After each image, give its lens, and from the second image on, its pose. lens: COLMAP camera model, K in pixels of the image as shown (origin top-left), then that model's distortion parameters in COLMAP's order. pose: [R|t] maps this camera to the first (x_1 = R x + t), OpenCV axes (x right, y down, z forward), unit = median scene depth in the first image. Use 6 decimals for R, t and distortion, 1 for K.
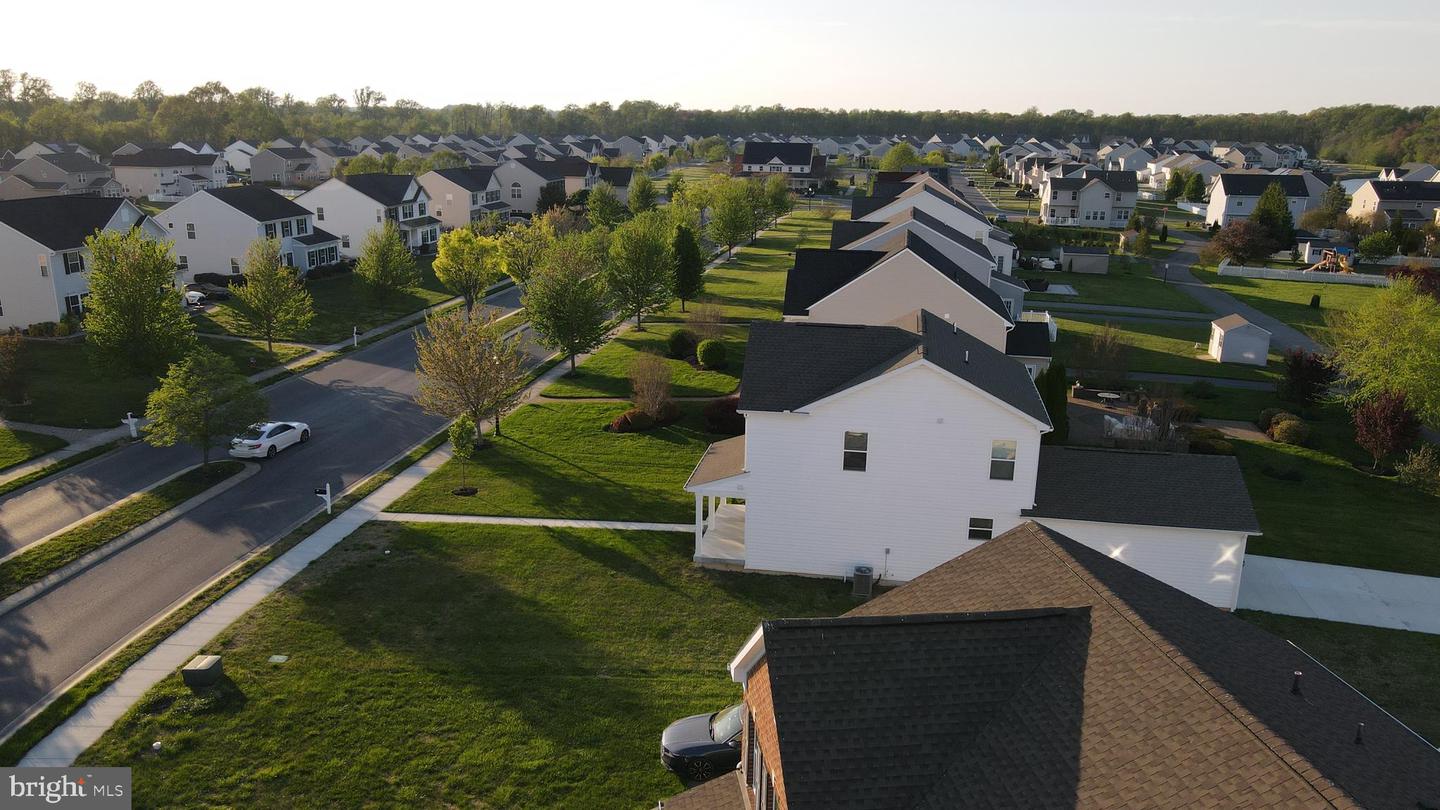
lens RADIAL K [[1065.6, 0, 727.2], [0, 1065.6, 415.4], [0, 0, 1]] dist [-0.007562, 0.033140]
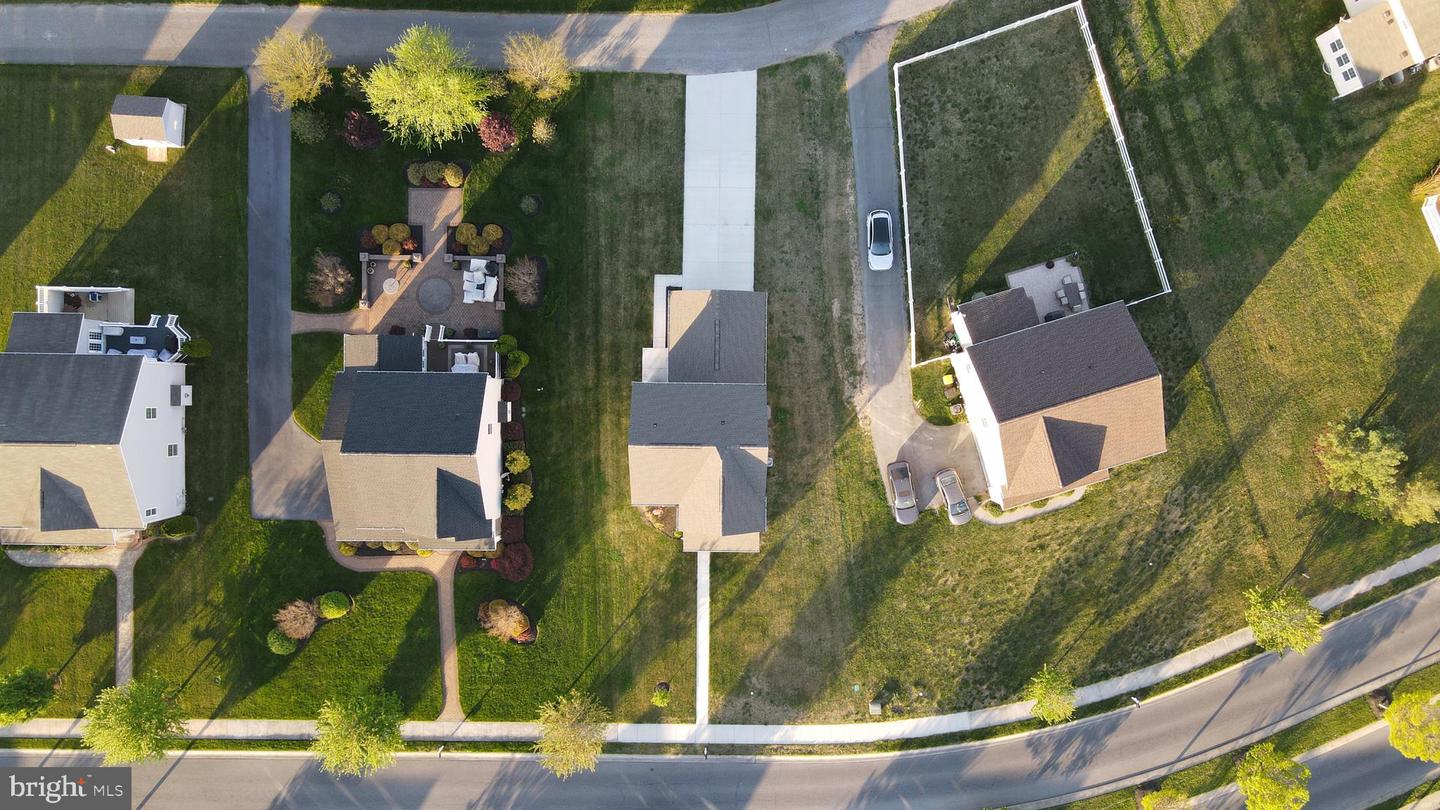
lens RADIAL K [[1065.6, 0, 708.0], [0, 1065.6, 398.1], [0, 0, 1]] dist [-0.007562, 0.033140]
pose [[-0.151963, -0.987317, -0.045970, 0.179164], [0.258901, -0.084649, 0.962188, -0.941004], [-0.953875, 0.134316, 0.268480, 0.241992]]
